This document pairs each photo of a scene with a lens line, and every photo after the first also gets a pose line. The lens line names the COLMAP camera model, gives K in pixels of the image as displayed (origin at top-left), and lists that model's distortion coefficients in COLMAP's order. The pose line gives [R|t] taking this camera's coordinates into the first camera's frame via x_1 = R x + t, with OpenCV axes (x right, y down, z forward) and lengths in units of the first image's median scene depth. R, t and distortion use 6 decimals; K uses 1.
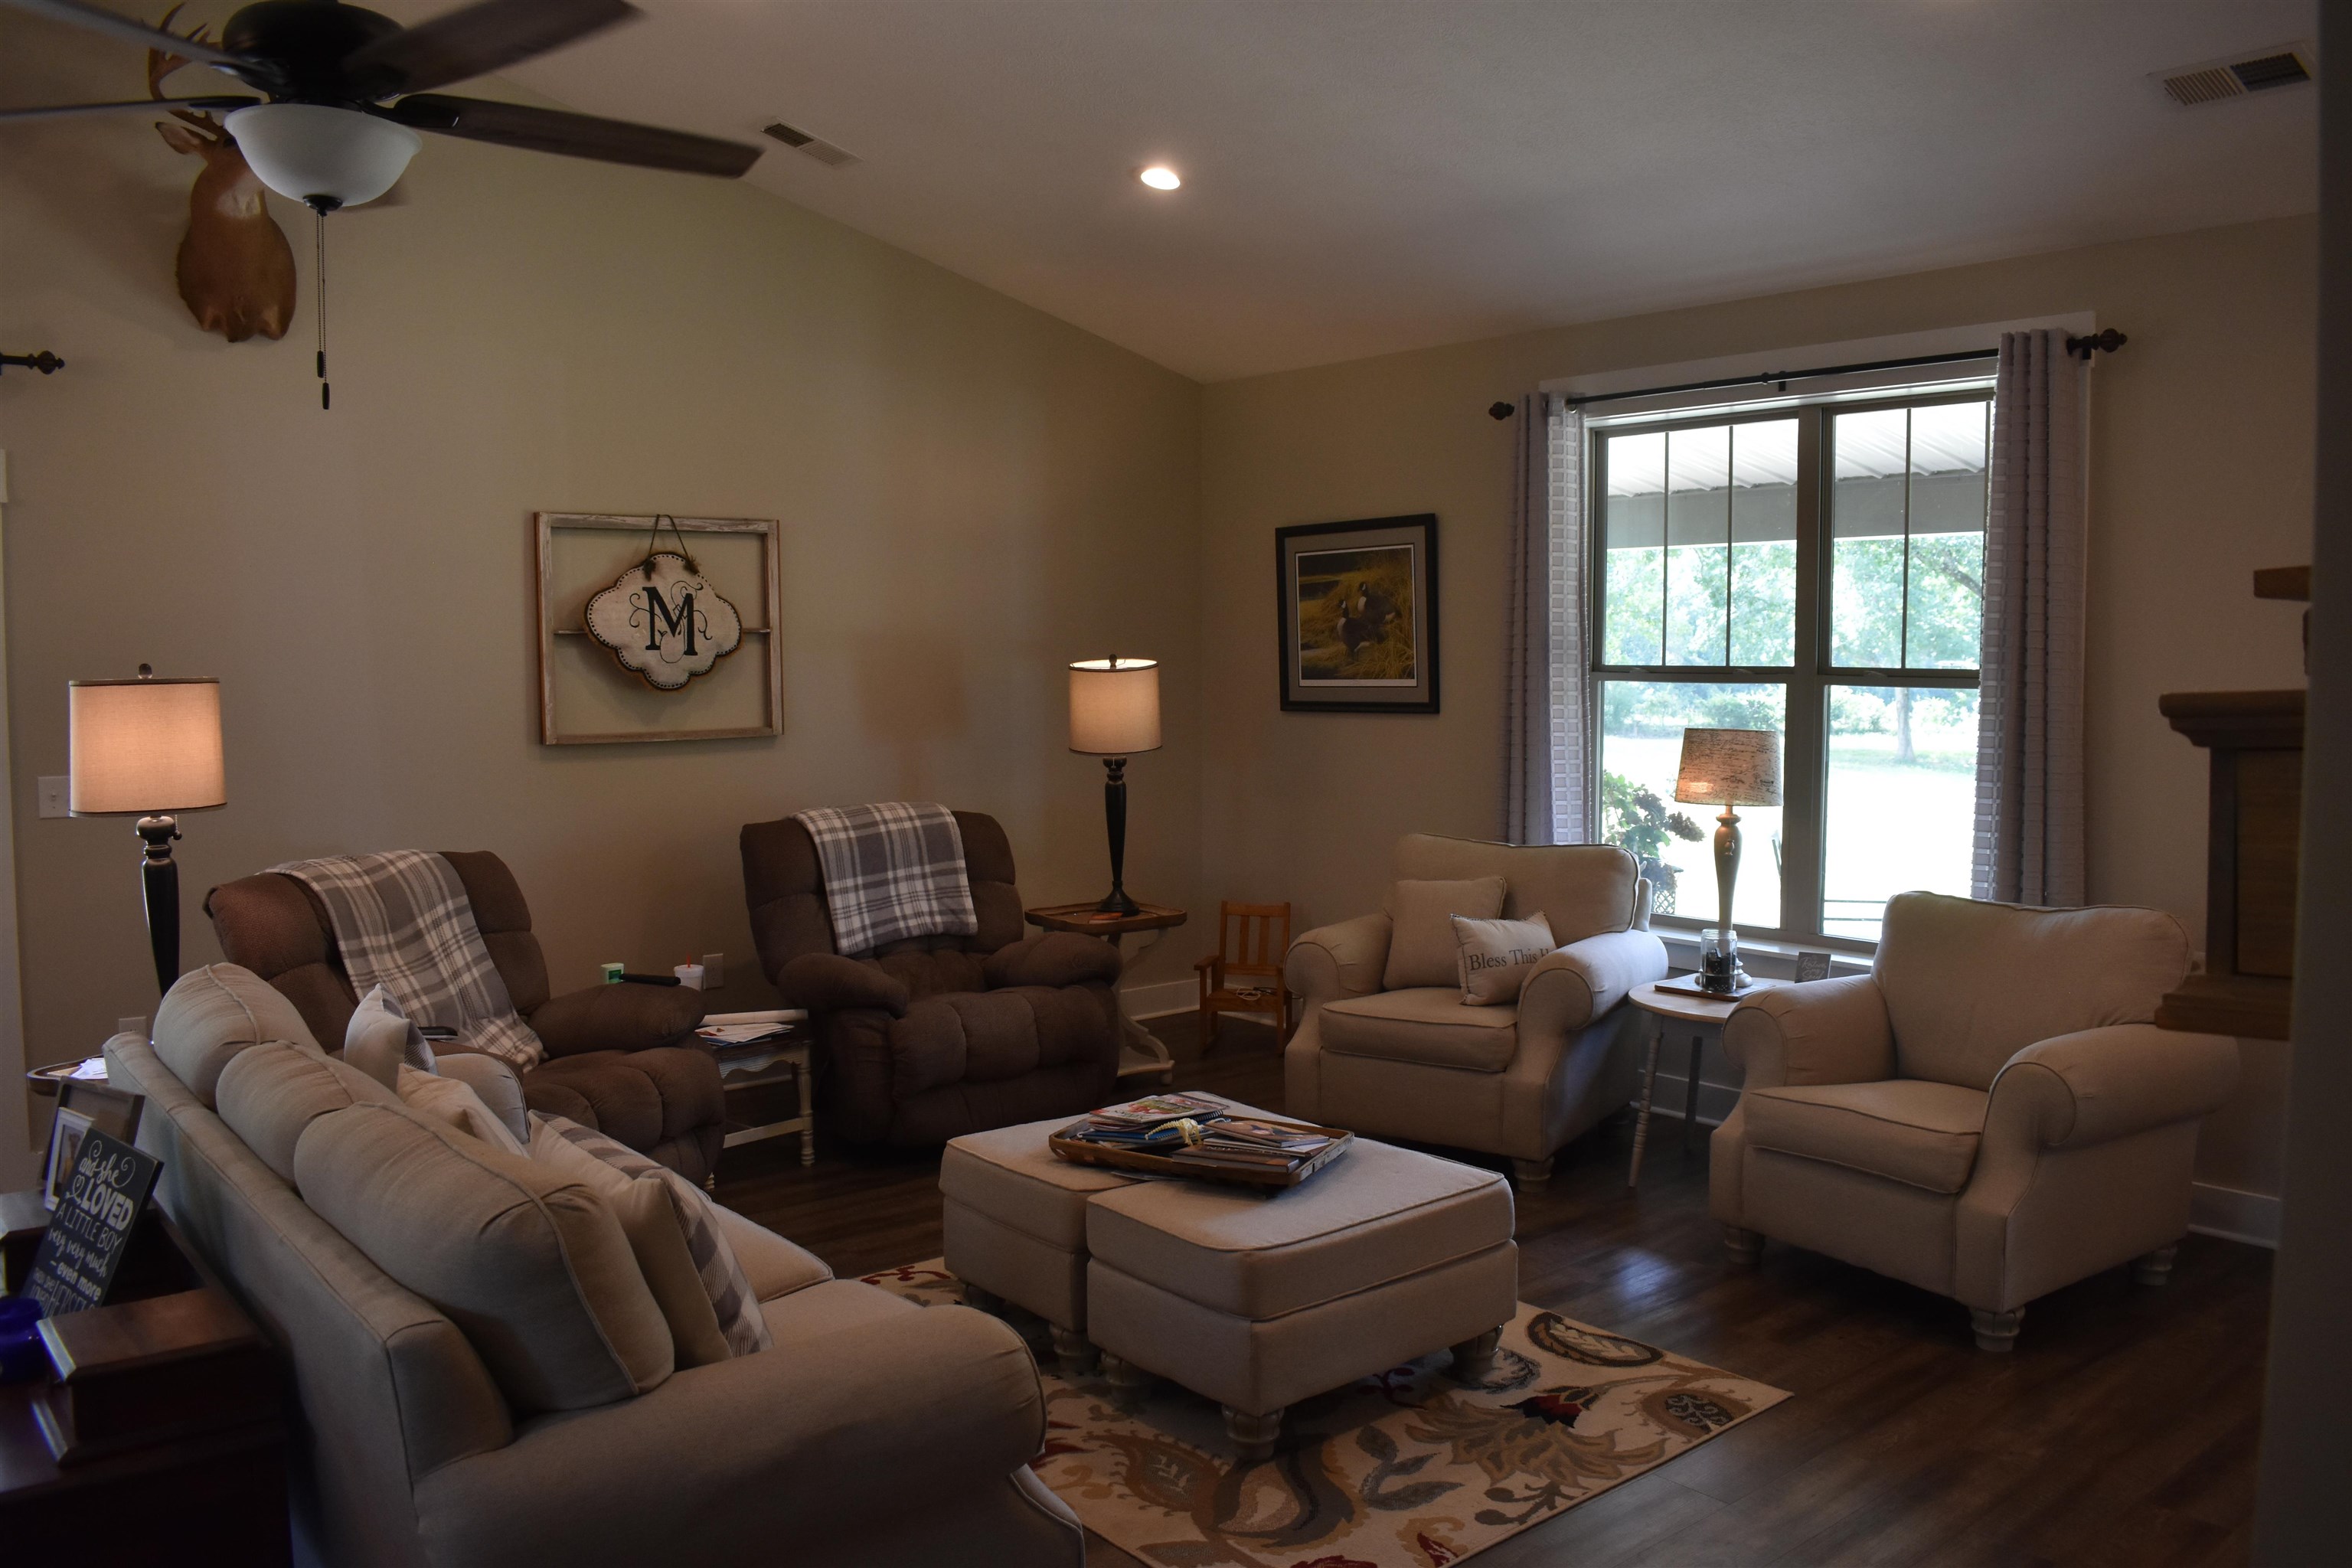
lens RADIAL K [[1808.7, 0, 1163.1], [0, 1808.7, 796.2], [0, 0, 1]] dist [-0.088363, -0.003044]
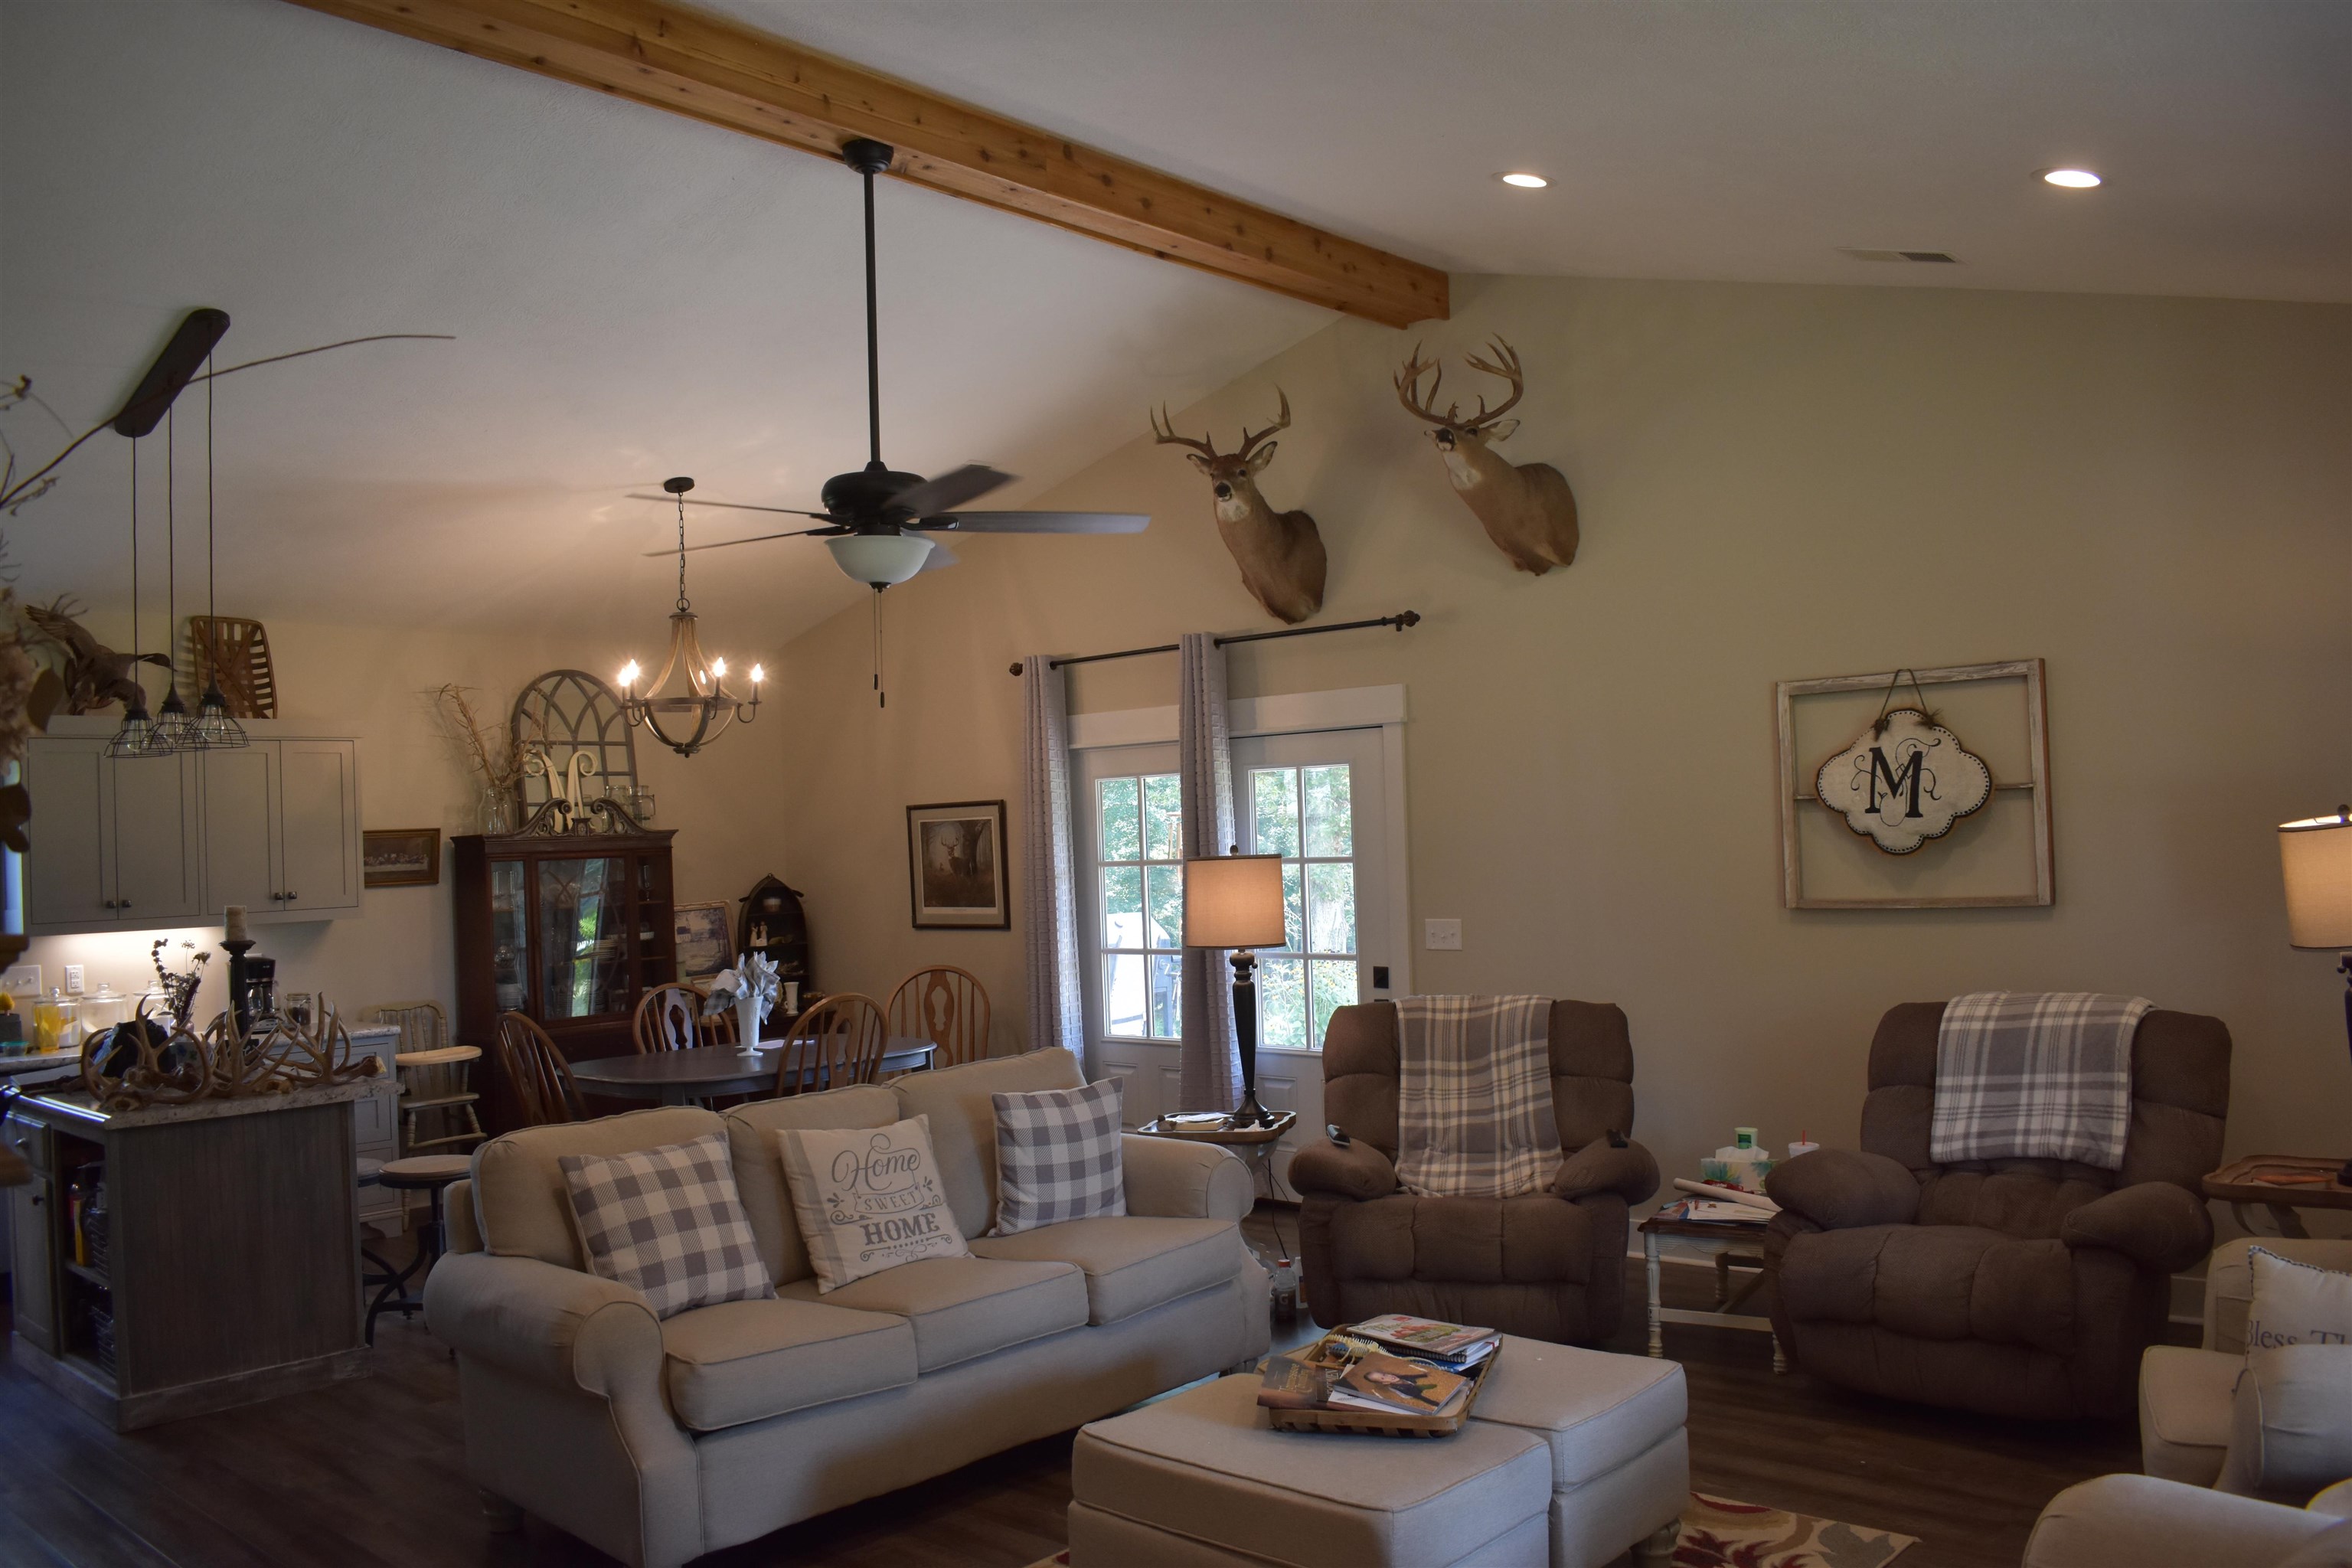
lens RADIAL K [[1808.7, 0, 1163.0], [0, 1808.7, 772.3], [0, 0, 1]] dist [-0.088363, -0.003044]
pose [[0.145763, -0.034039, -0.988734, 0.603397], [-0.038645, 0.998449, -0.040071, -0.049948], [0.988565, 0.044050, 0.144221, 0.481732]]
